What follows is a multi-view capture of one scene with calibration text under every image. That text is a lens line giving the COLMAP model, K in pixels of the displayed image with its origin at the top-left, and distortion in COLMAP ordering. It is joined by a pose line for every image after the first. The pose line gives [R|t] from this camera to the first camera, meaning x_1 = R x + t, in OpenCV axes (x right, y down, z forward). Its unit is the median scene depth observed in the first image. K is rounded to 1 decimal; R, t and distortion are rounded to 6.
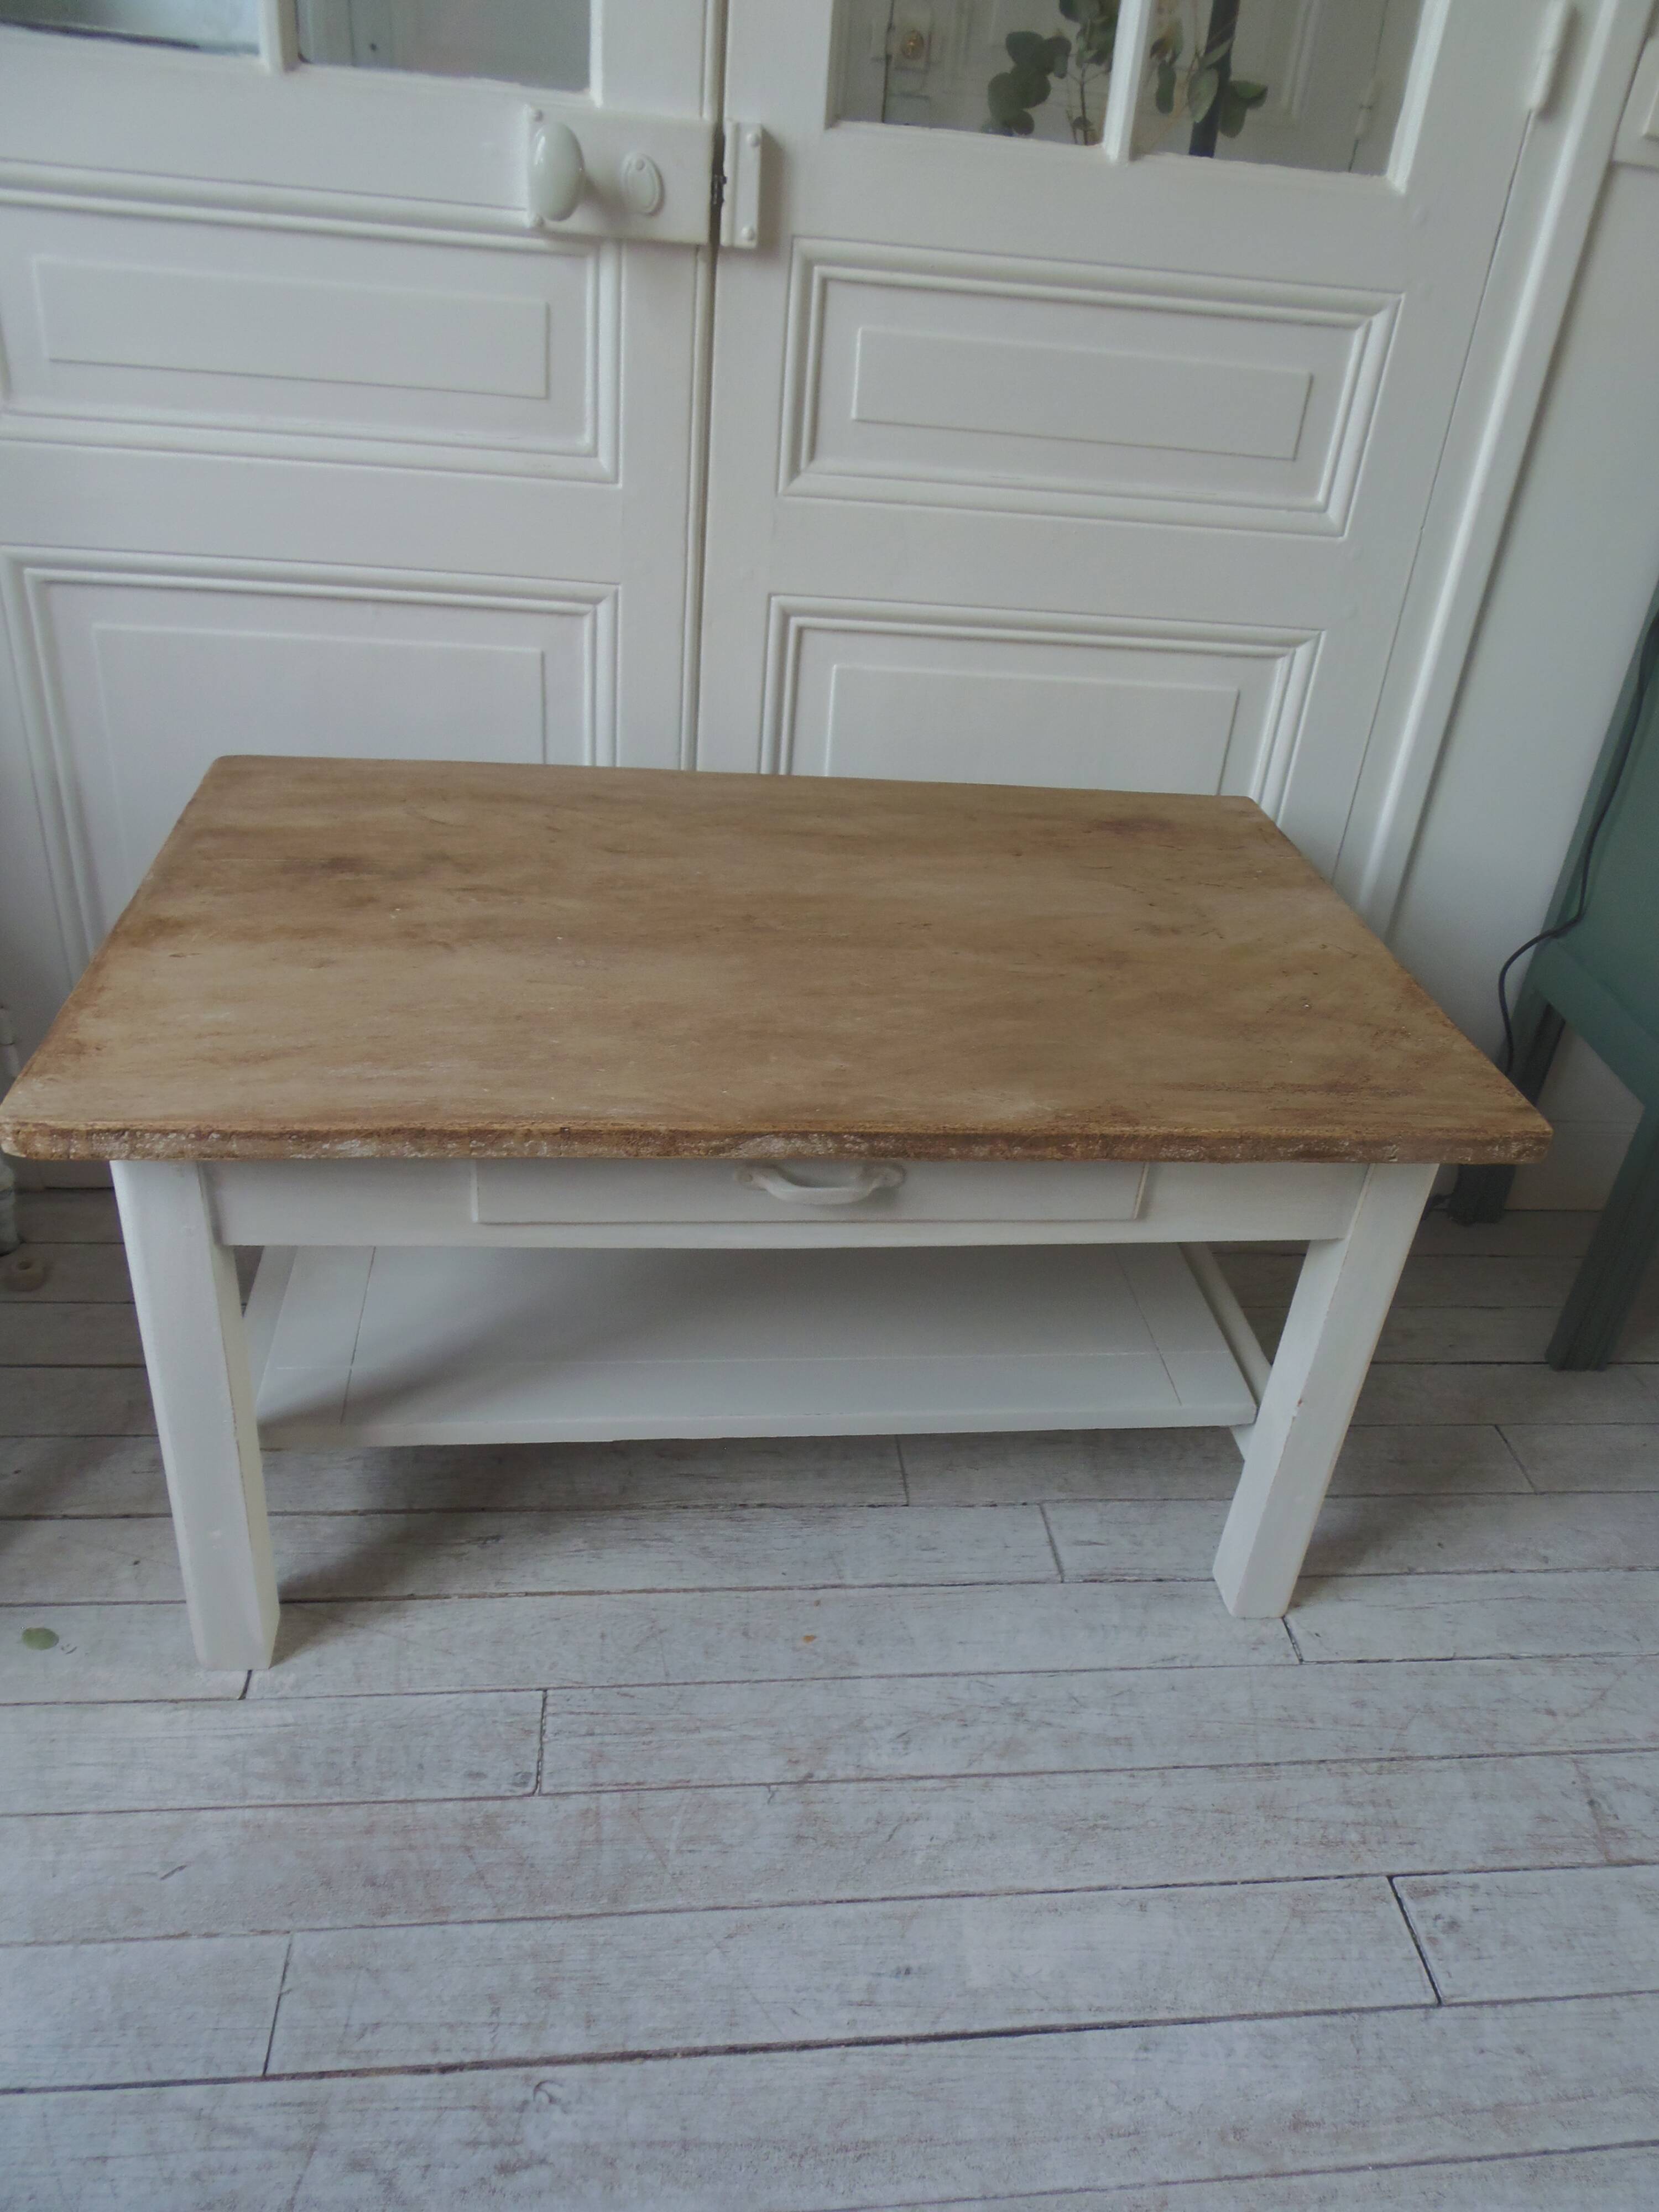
lens RADIAL K [[1620.1, 0, 874.3], [0, 1620.1, 1140.2], [0, 0, 1]] dist [-0.008070, -0.010372]
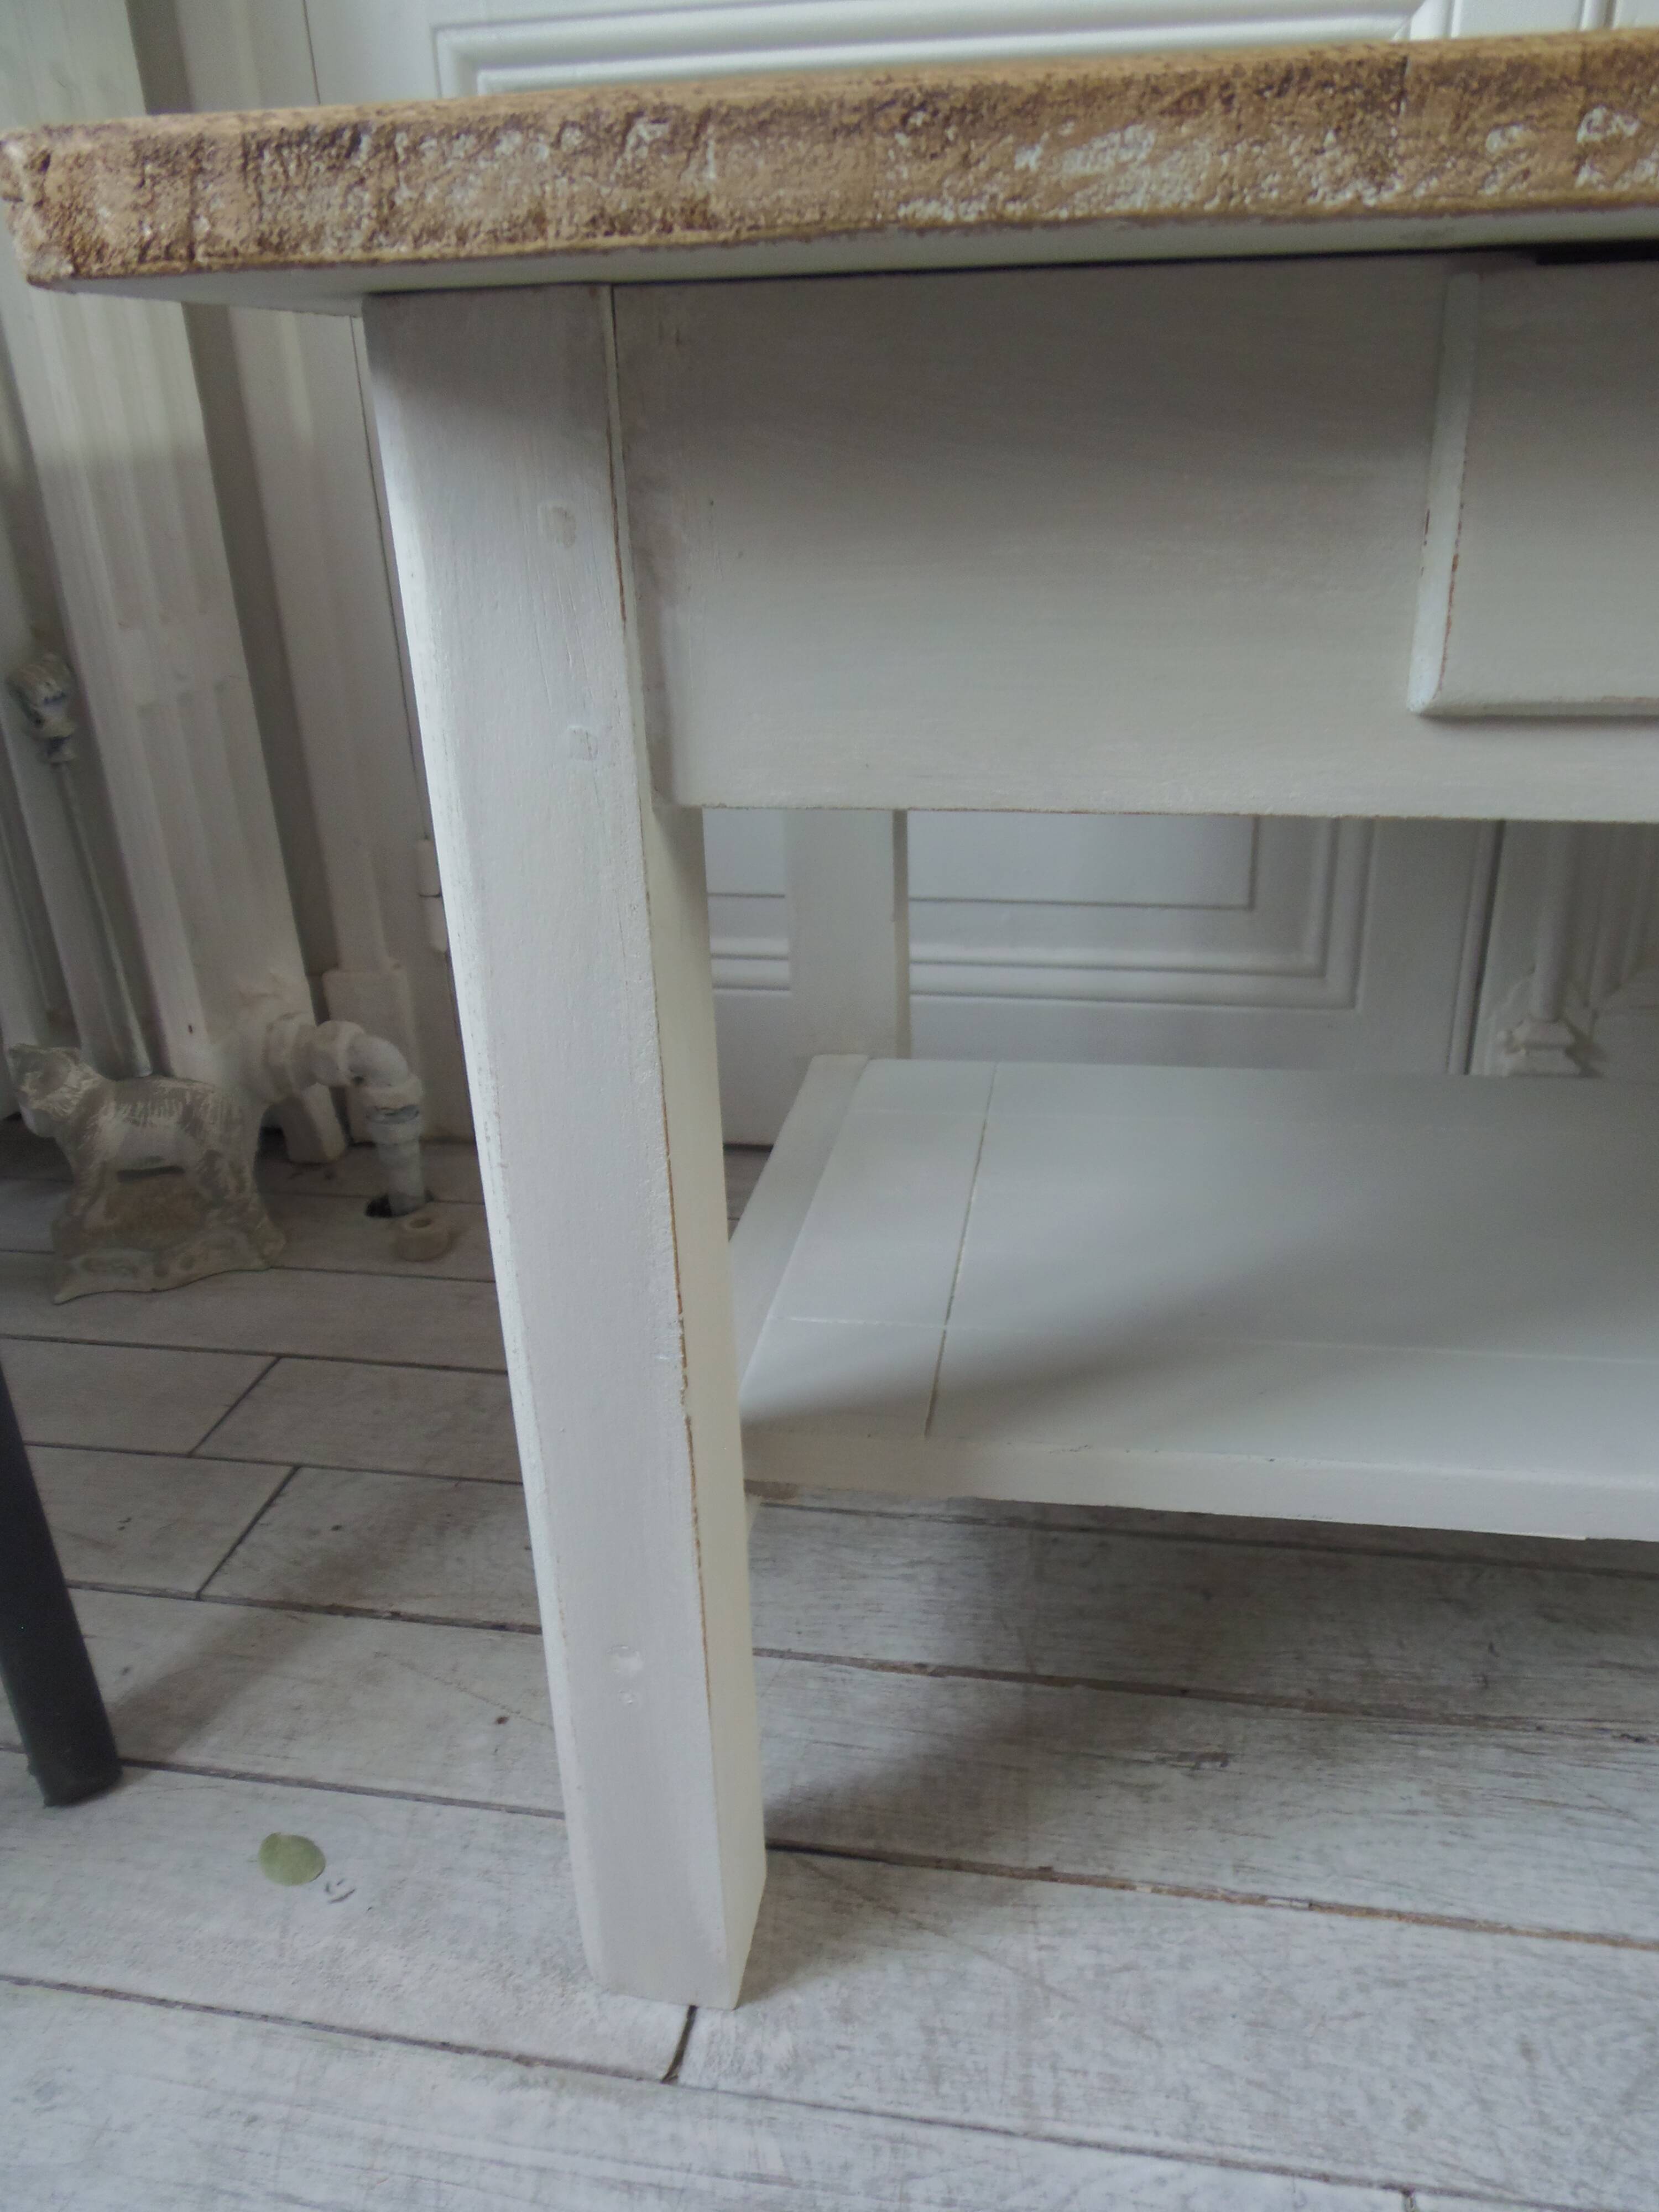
lens RADIAL K [[1620.1, 0, 851.1], [0, 1620.1, 1111.2], [0, 0, 1]] dist [-0.008070, -0.010372]
pose [[0.949898, 0.001691, -0.312554, -0.213619], [-0.048498, 0.988671, -0.142045, 0.151971], [0.308773, 0.150087, 0.939219, 0.577125]]
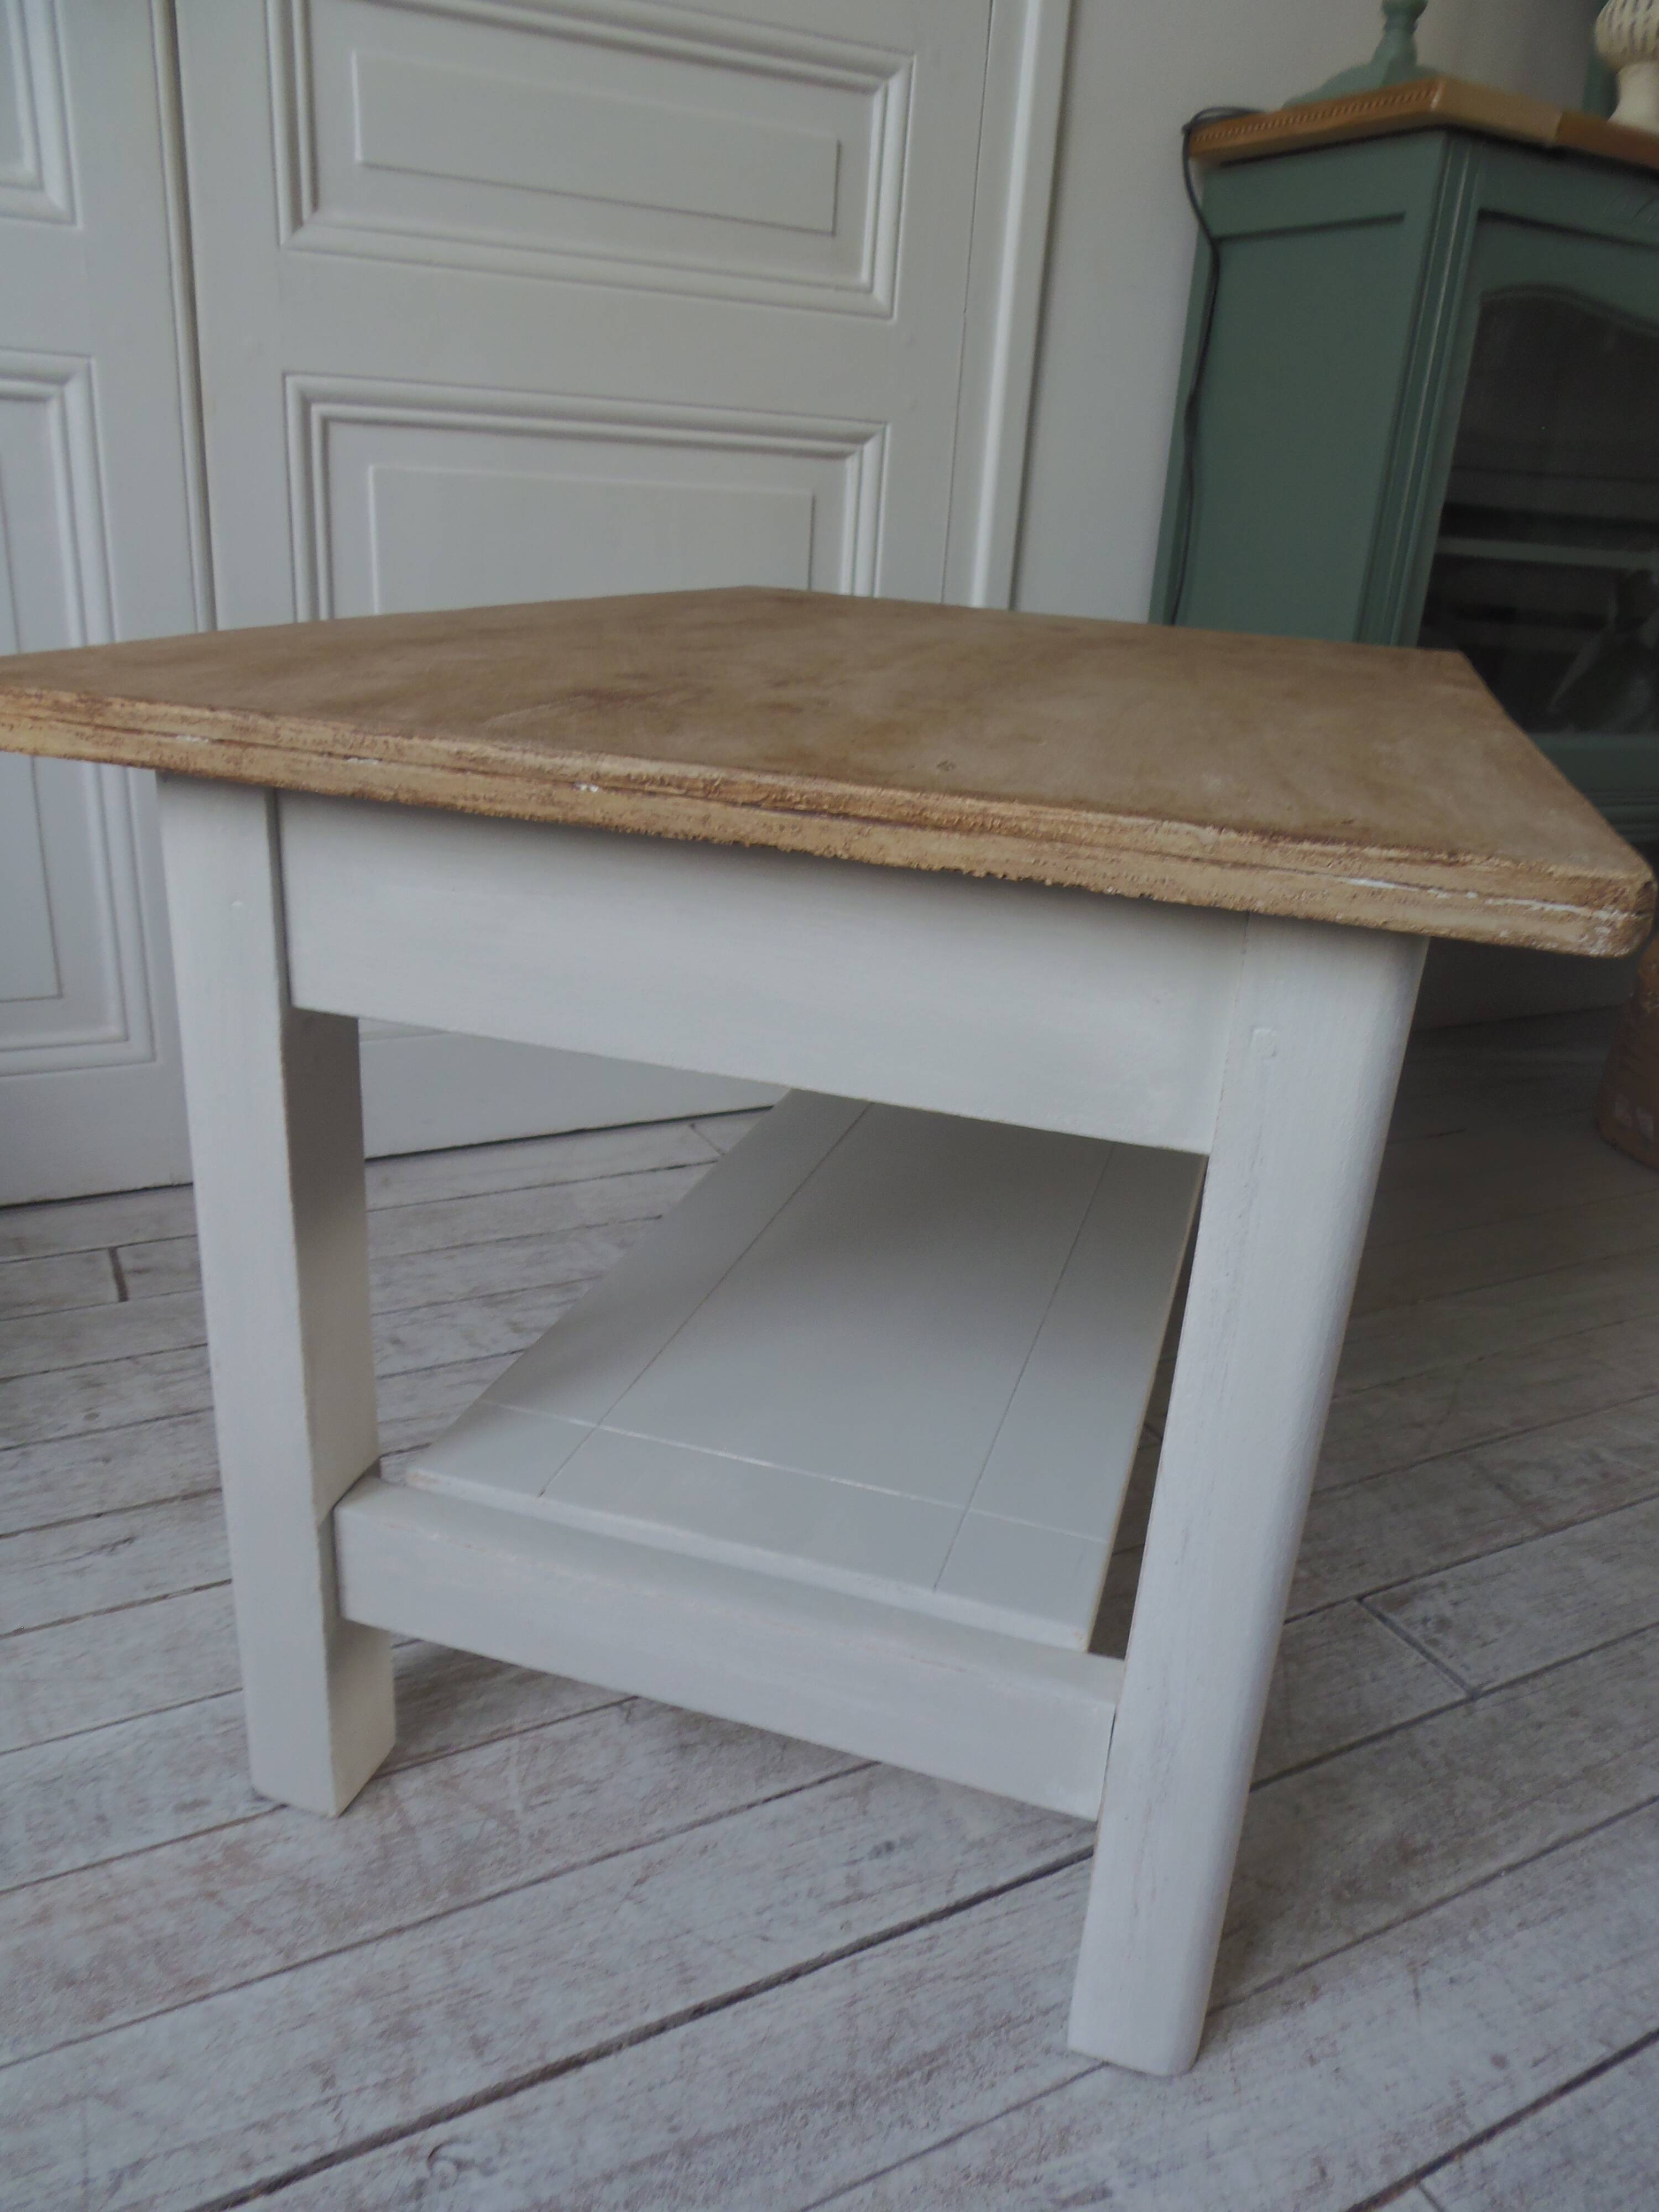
lens RADIAL K [[1632.3, 0, 873.0], [0, 1632.3, 1120.8], [0, 0, 1]] dist [-0.010345, -0.007669]
pose [[0.926240, -0.165636, 0.338592, -0.159638], [0.214288, 0.970386, -0.111494, 0.242801], [-0.310097, 0.175827, 0.934304, 0.224217]]
